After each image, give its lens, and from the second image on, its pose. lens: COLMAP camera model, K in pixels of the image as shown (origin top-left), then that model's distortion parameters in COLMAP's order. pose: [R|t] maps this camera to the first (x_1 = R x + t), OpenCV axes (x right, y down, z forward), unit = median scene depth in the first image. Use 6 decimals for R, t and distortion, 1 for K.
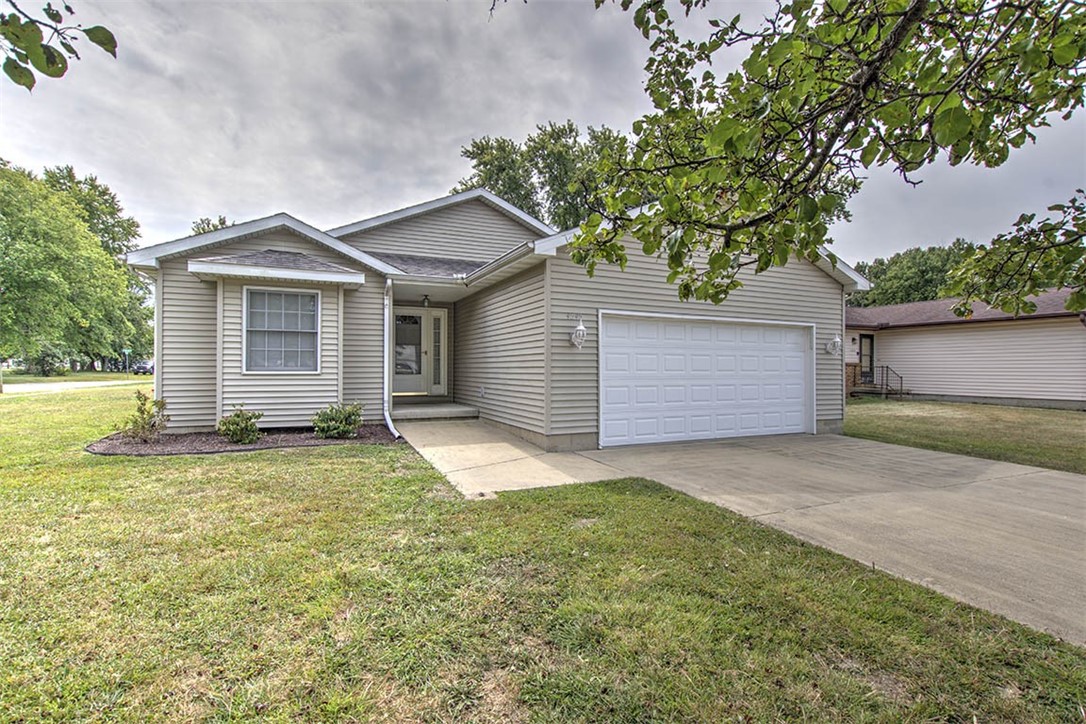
lens RADIAL K [[507.1, 0, 541.7], [0, 507.1, 362.5], [0, 0, 1]] dist [0.000525, 0.000454]
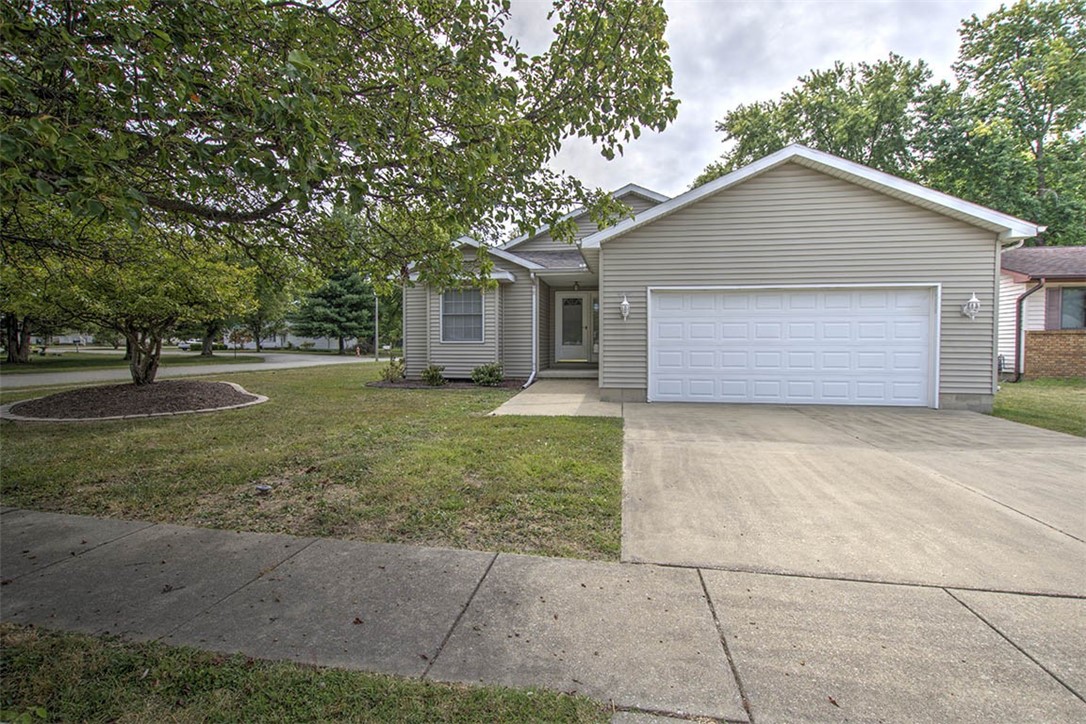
lens RADIAL K [[507.1, 0, 542.9], [0, 507.1, 361.4], [0, 0, 1]] dist [0.000525, 0.000454]
pose [[0.835400, 0.013056, -0.549488, 0.455497], [0.007642, 0.999345, 0.035363, 0.022496], [0.549590, -0.033741, 0.834753, -0.114771]]
